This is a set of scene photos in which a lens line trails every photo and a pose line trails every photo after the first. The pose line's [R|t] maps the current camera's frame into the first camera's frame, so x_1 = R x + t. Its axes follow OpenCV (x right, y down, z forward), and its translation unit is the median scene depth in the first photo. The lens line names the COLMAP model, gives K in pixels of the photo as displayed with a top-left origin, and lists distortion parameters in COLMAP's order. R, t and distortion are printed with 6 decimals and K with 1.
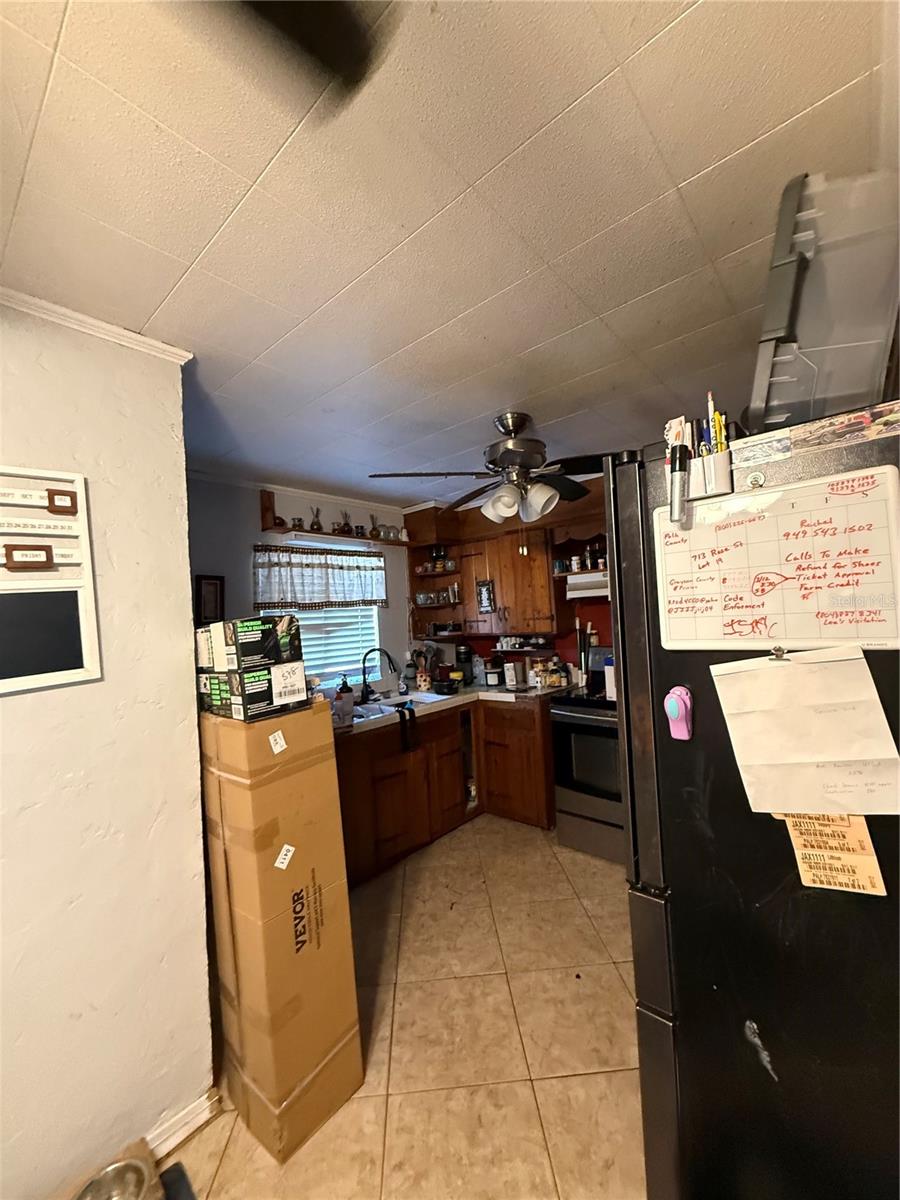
lens RADIAL K [[477.5, 0, 448.9], [0, 477.5, 600.0], [0, 0, 1]] dist [-0.001080, -0.000167]
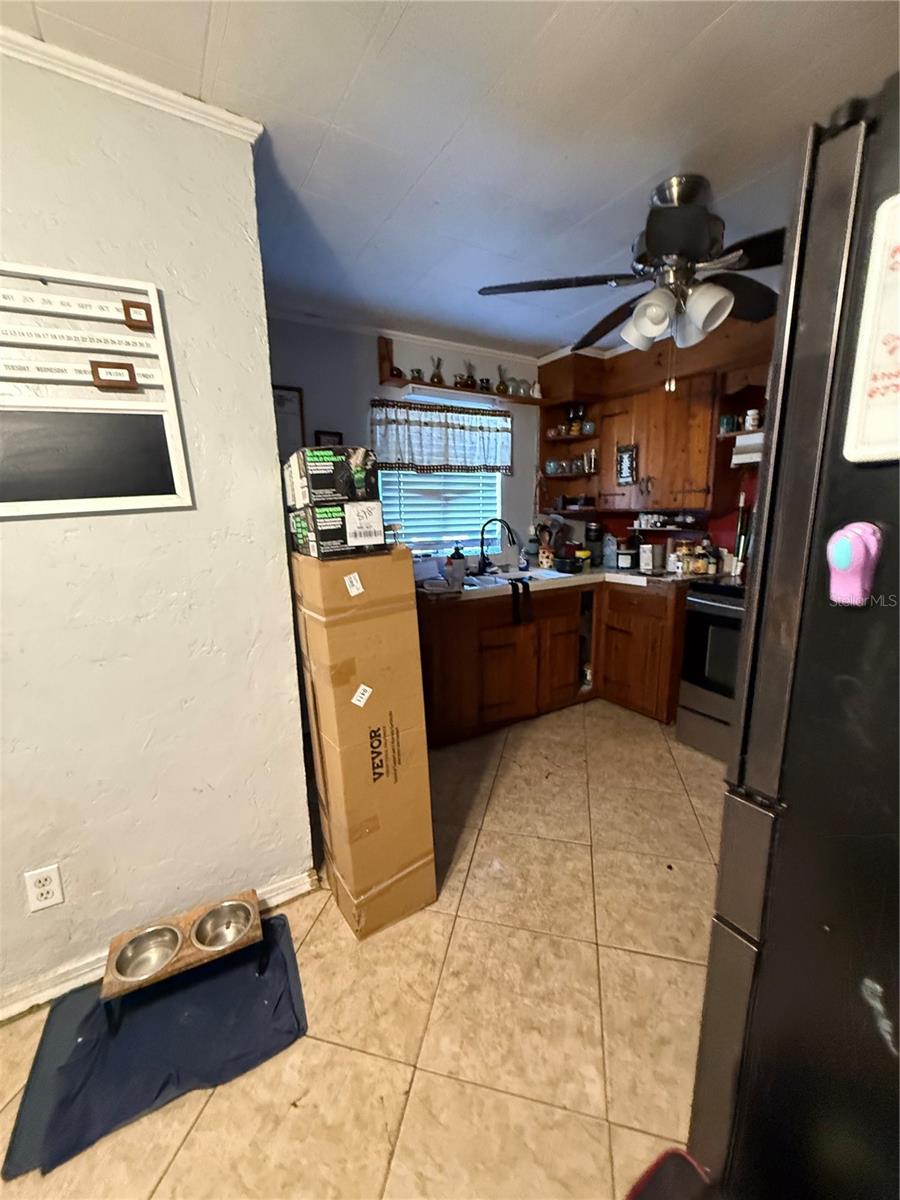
lens RADIAL K [[477.5, 0, 448.9], [0, 477.5, 600.0], [0, 0, 1]] dist [-0.001080, -0.000167]
pose [[0.954544, 0.094583, -0.282667, 0.065012], [-0.027054, 0.971897, 0.233847, 0.064046], [0.296841, -0.215570, 0.930277, 0.101148]]
